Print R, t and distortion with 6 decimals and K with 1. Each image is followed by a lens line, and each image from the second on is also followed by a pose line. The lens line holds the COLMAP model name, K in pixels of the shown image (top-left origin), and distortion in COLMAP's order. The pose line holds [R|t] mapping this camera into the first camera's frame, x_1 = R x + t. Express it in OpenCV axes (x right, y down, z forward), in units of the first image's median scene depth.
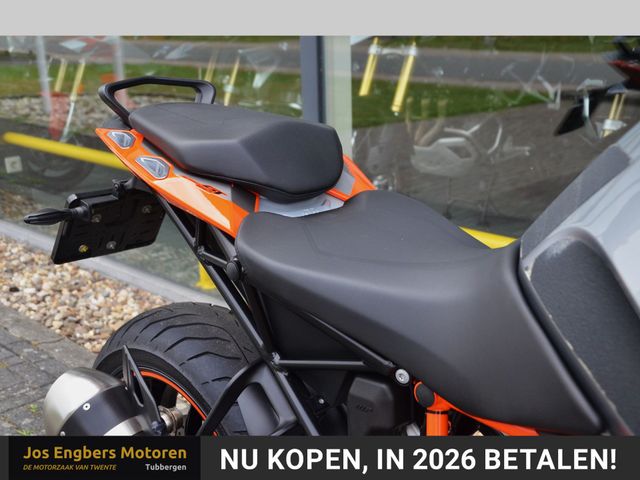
lens RADIAL K [[774.7, 0, 320.0], [0, 774.7, 240.0], [0, 0, 1]] dist [0.122398, 0.074873]
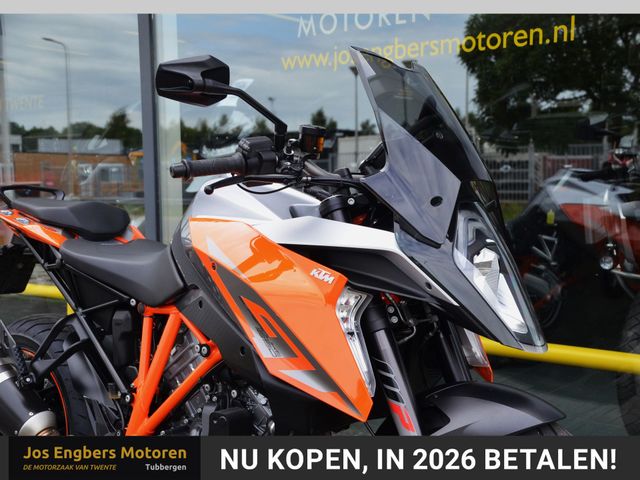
lens RADIAL K [[889.1, 0, 347.1], [0, 889.1, 252.6], [0, 0, 1]] dist [0.106506, 0.014006]
pose [[0.994095, 0.005509, 0.108371, 0.120851], [0.017374, 0.977746, -0.209073, 0.161296], [-0.107111, 0.209721, 0.971877, -0.436095]]
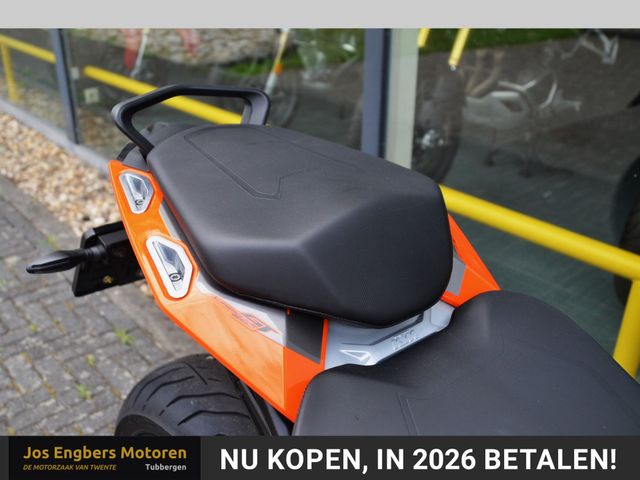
lens RADIAL K [[637.2, 0, 286.4], [0, 637.2, 241.7], [0, 0, 1]] dist [-0.159766, 0.310395]
pose [[0.993497, 0.061128, -0.096061, -0.022762], [-0.044417, 0.984896, 0.167352, -0.069448], [0.104840, -0.161997, 0.981206, 0.167593]]
